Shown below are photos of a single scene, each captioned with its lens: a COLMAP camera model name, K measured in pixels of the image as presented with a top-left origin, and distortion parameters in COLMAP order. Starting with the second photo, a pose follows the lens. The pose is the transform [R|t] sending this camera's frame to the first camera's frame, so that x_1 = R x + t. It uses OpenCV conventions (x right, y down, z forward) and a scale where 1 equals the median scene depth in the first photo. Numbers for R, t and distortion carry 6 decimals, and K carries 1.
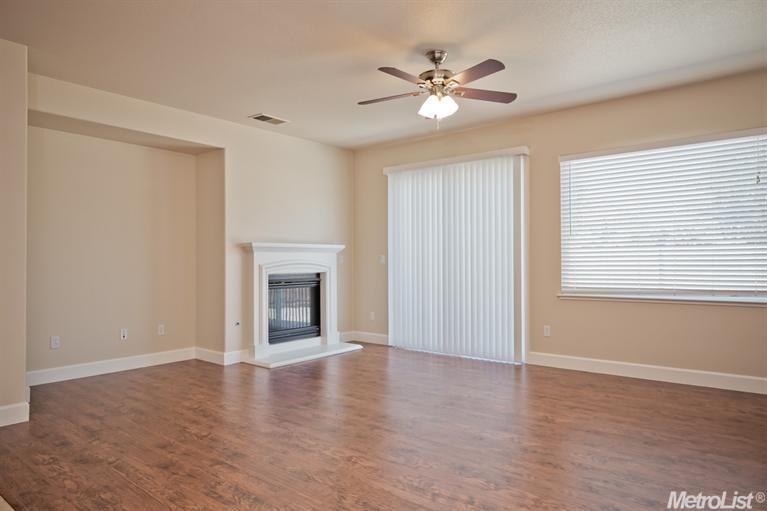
lens RADIAL K [[495.4, 0, 385.5], [0, 495.4, 260.5], [0, 0, 1]] dist [-0.001402, -0.003383]
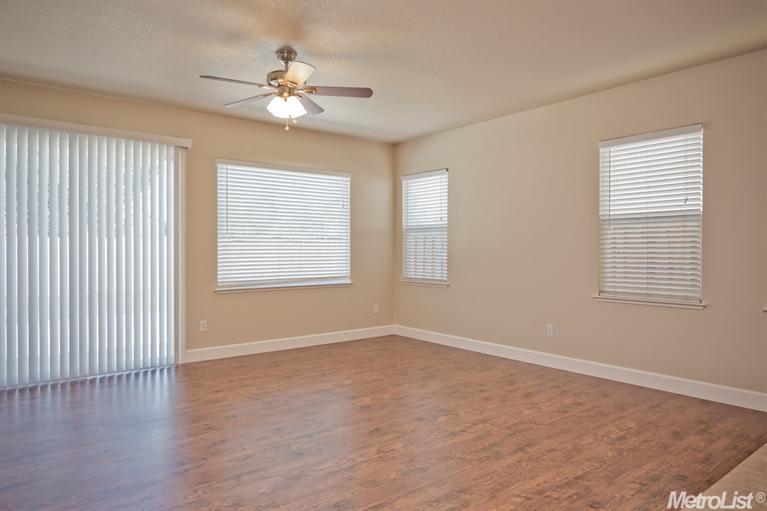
lens RADIAL K [[495.4, 0, 384.7], [0, 495.4, 253.5], [0, 0, 1]] dist [-0.001402, -0.003383]
pose [[0.219906, -0.001281, 0.975520, -1.028500], [-0.004964, 0.999985, 0.002432, -0.020545], [-0.975508, -0.005377, 0.219896, 0.720148]]
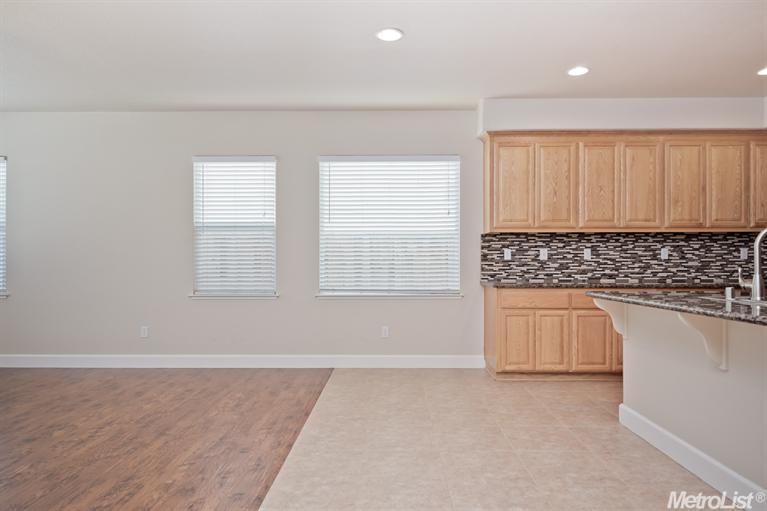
lens RADIAL K [[495.4, 0, 384.4], [0, 495.4, 264.3], [0, 0, 1]] dist [-0.001402, -0.003383]
pose [[-0.620390, 0.002576, 0.784289, -1.132037], [0.001301, 0.999997, -0.002255, 0.011434], [-0.784293, -0.000379, -0.620391, 0.954307]]
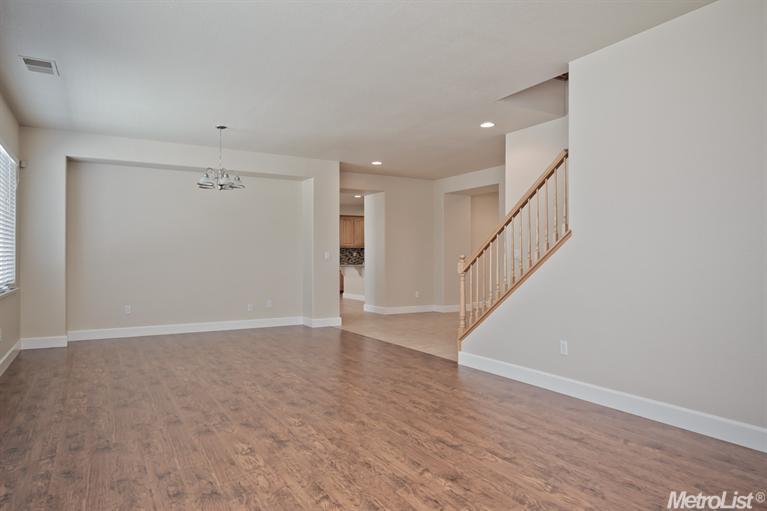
lens RADIAL K [[495.4, 0, 388.3], [0, 495.4, 255.1], [0, 0, 1]] dist [-0.001402, -0.003383]
pose [[-0.939706, 0.013880, 0.341702, -2.234712], [0.010069, 0.999866, -0.012924, 0.042389], [-0.341835, -0.008704, -0.939720, 3.337731]]
